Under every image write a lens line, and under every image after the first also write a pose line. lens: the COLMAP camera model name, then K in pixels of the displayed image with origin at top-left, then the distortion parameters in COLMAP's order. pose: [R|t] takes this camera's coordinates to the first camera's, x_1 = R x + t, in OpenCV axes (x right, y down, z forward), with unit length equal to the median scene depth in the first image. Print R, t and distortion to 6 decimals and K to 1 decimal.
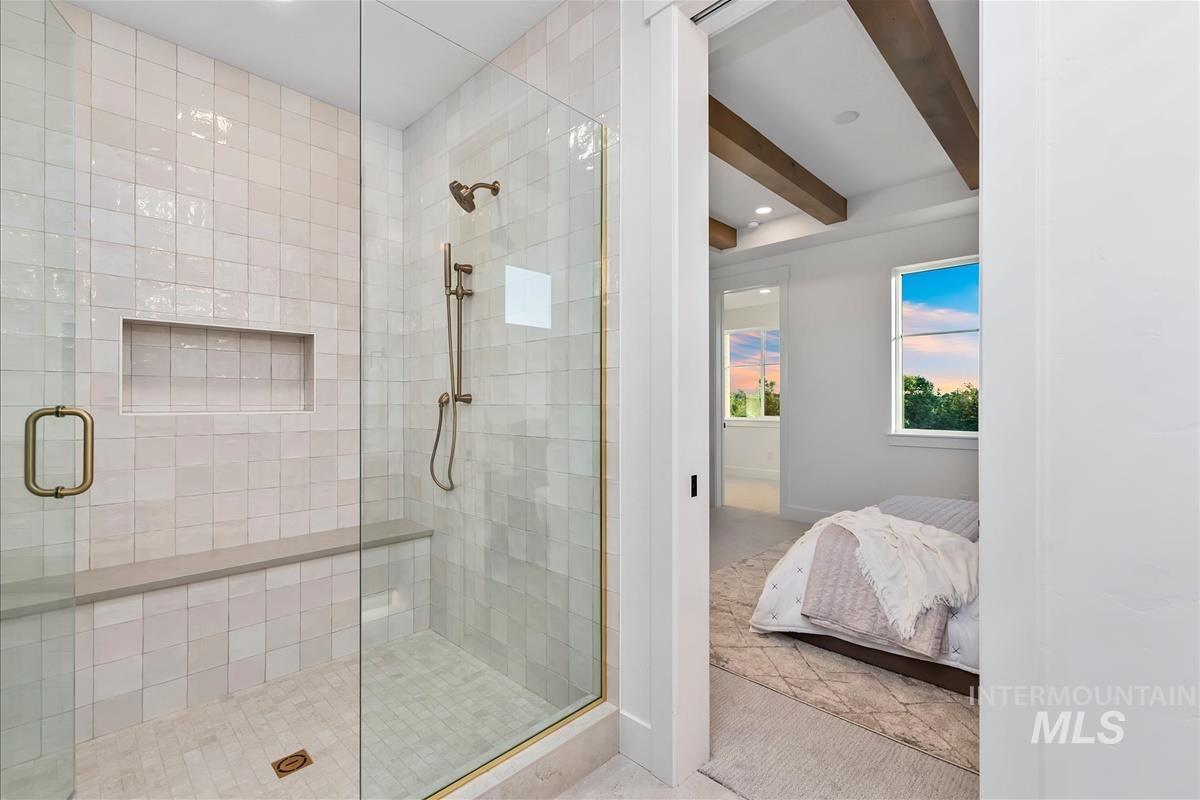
lens RADIAL K [[513.5, 0, 606.5], [0, 513.5, 392.5], [0, 0, 1]] dist [0.000452, 0.000154]
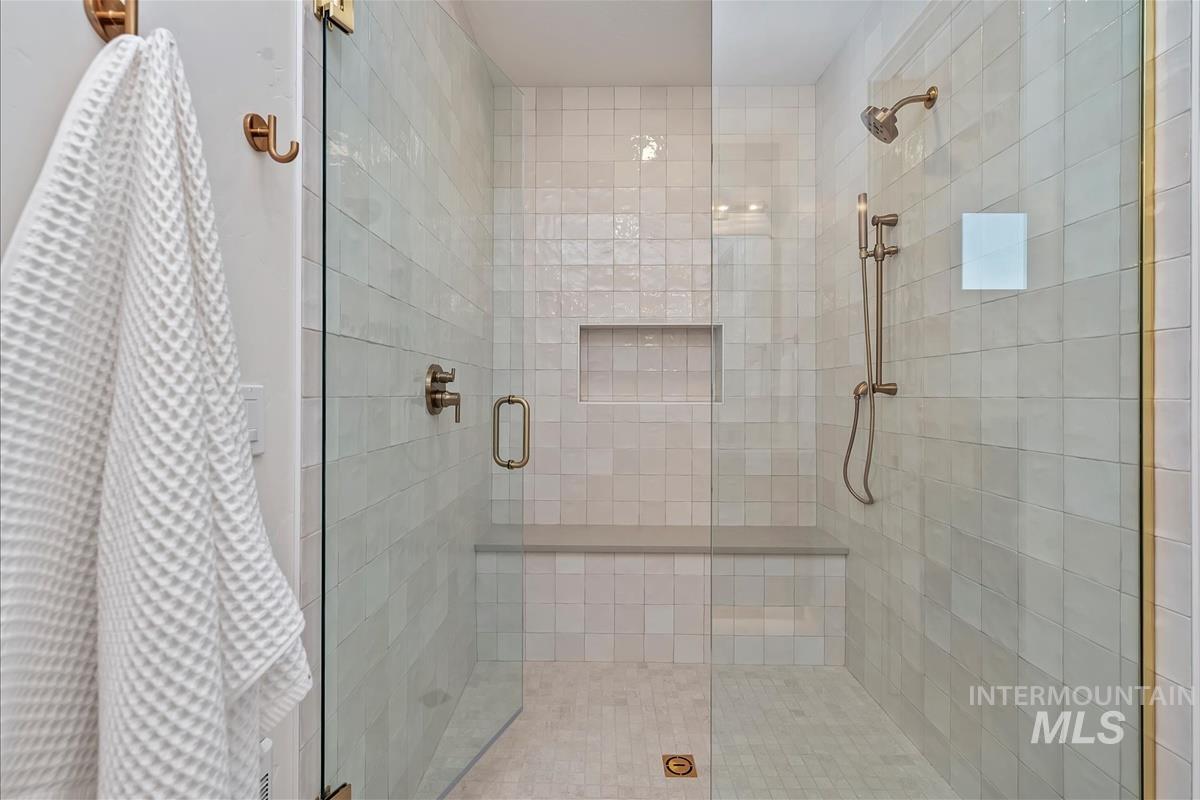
lens RADIAL K [[513.5, 0, 606.5], [0, 513.5, 392.5], [0, 0, 1]] dist [0.000452, 0.000154]
pose [[0.678831, -0.000532, -0.734295, 0.004382], [0.010806, 0.999899, 0.009265, 0.005496], [0.734215, -0.014224, 0.678768, 0.172712]]
